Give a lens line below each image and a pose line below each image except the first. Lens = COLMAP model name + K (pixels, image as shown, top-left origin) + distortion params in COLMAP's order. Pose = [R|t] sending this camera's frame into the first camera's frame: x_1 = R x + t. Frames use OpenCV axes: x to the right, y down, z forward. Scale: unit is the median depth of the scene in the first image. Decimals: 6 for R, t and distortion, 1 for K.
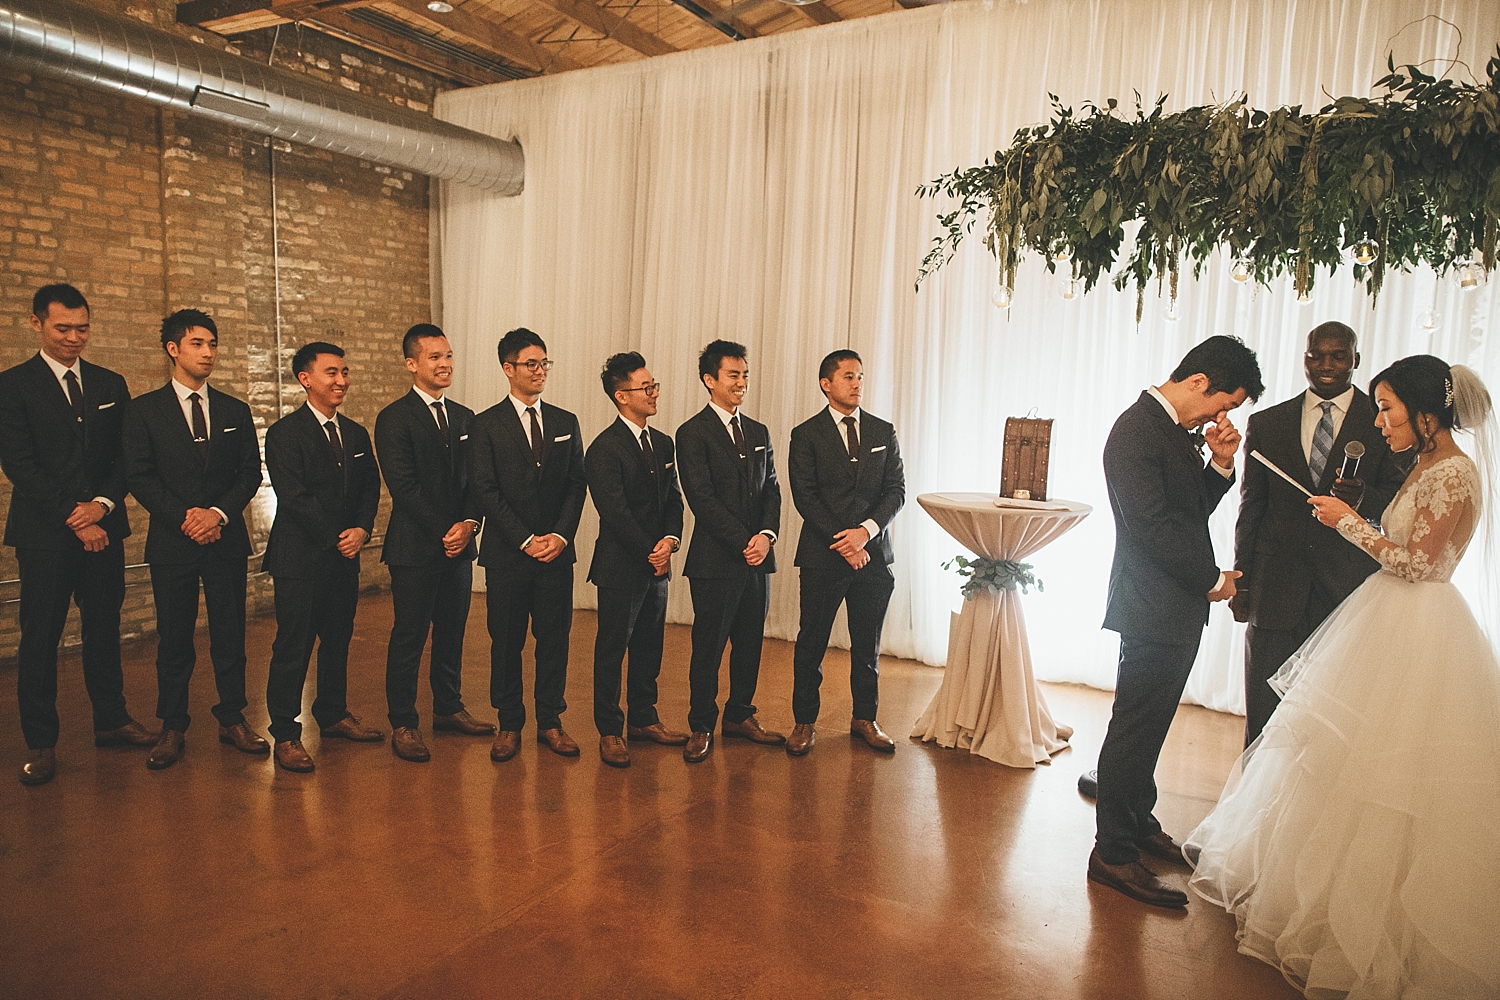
lens RADIAL K [[1041.2, 0, 740.9], [0, 1041.2, 489.7], [0, 0, 1]] dist [-0.036813, 0.042092]
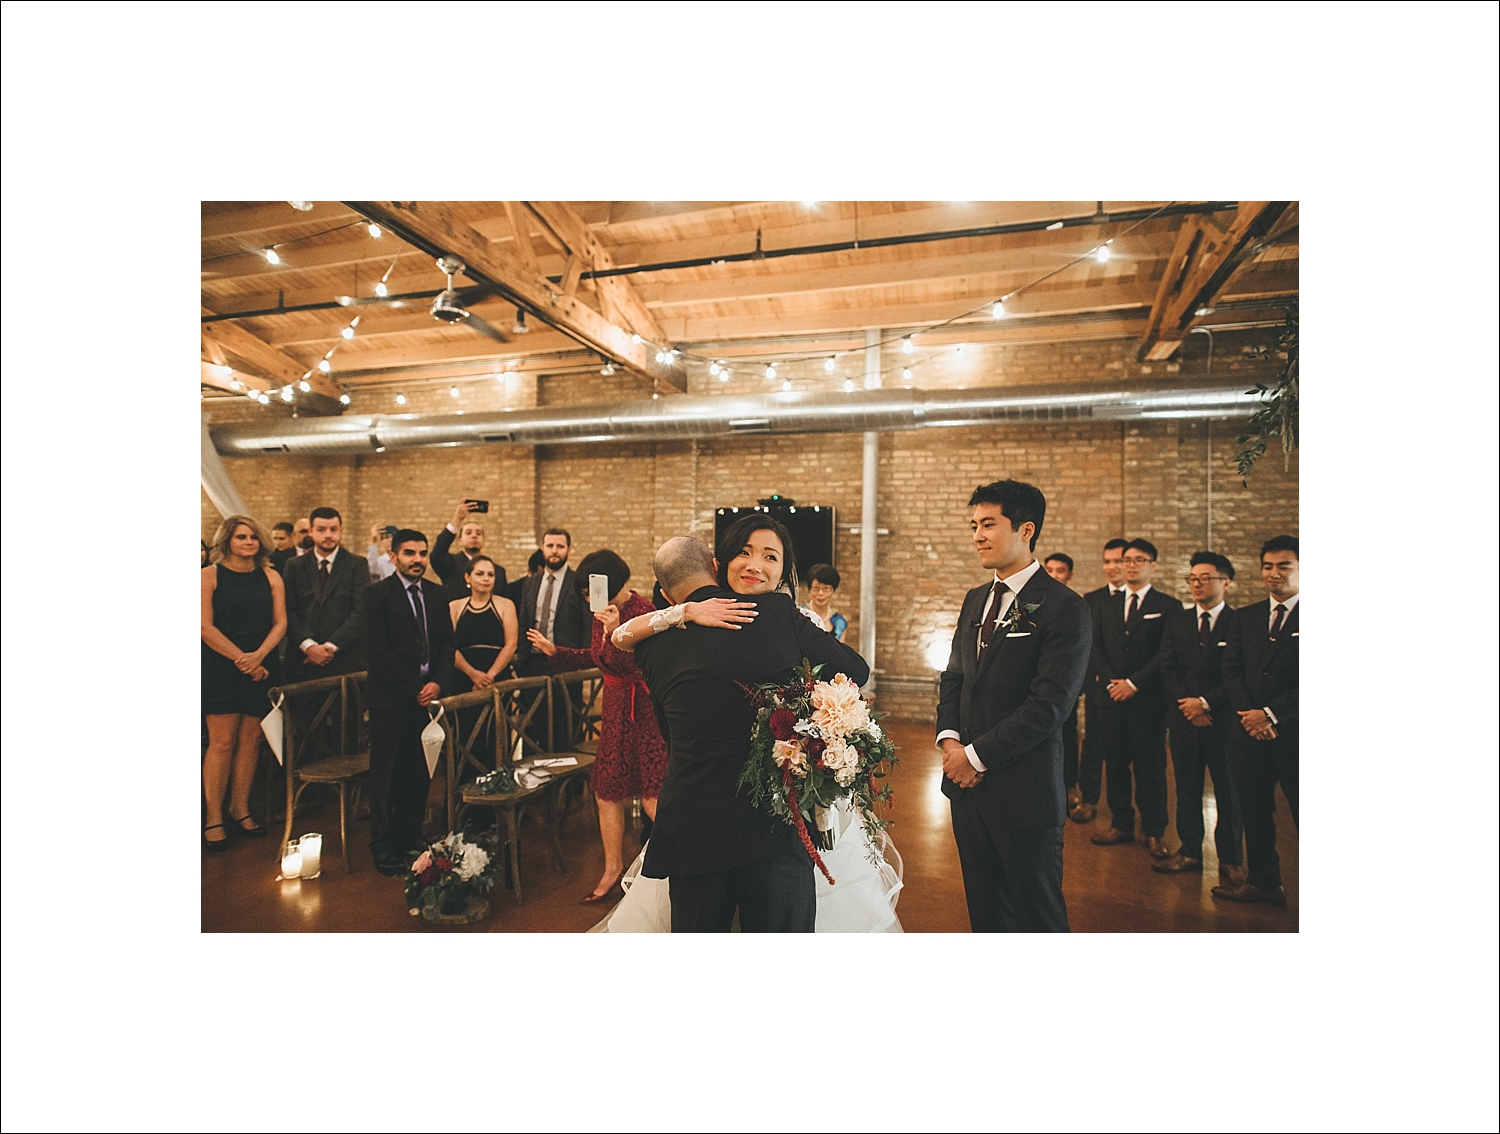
lens RADIAL K [[775.5, 0, 749.0], [0, 775.5, 566.4], [0, 0, 1]] dist [-0.027578, 0.000685]
pose [[0.183672, -0.022656, -0.982726, 0.538258], [-0.103609, 0.993719, -0.042274, -0.012848], [0.977512, 0.109584, 0.180171, 0.212001]]
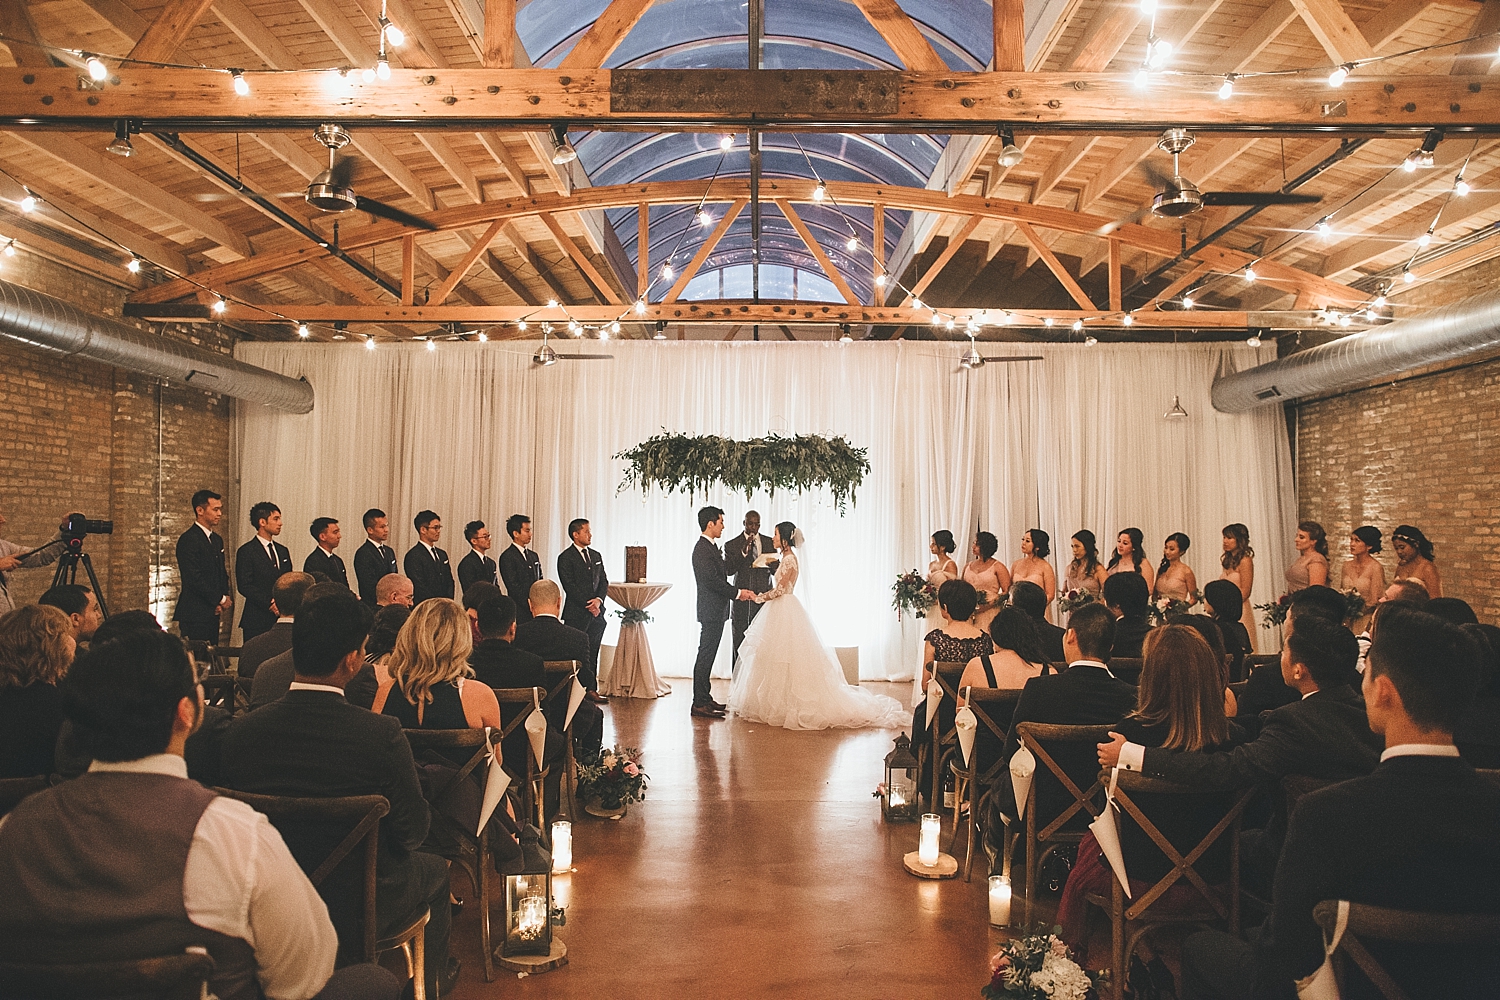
lens RADIAL K [[1041.2, 0, 754.9], [0, 1041.2, 486.4], [0, 0, 1]] dist [-0.036813, 0.042092]
pose [[0.878634, 0.004435, 0.477475, -0.452866], [0.057331, 0.991743, -0.114711, 0.056665], [-0.474042, 0.128163, 0.871125, -0.843802]]
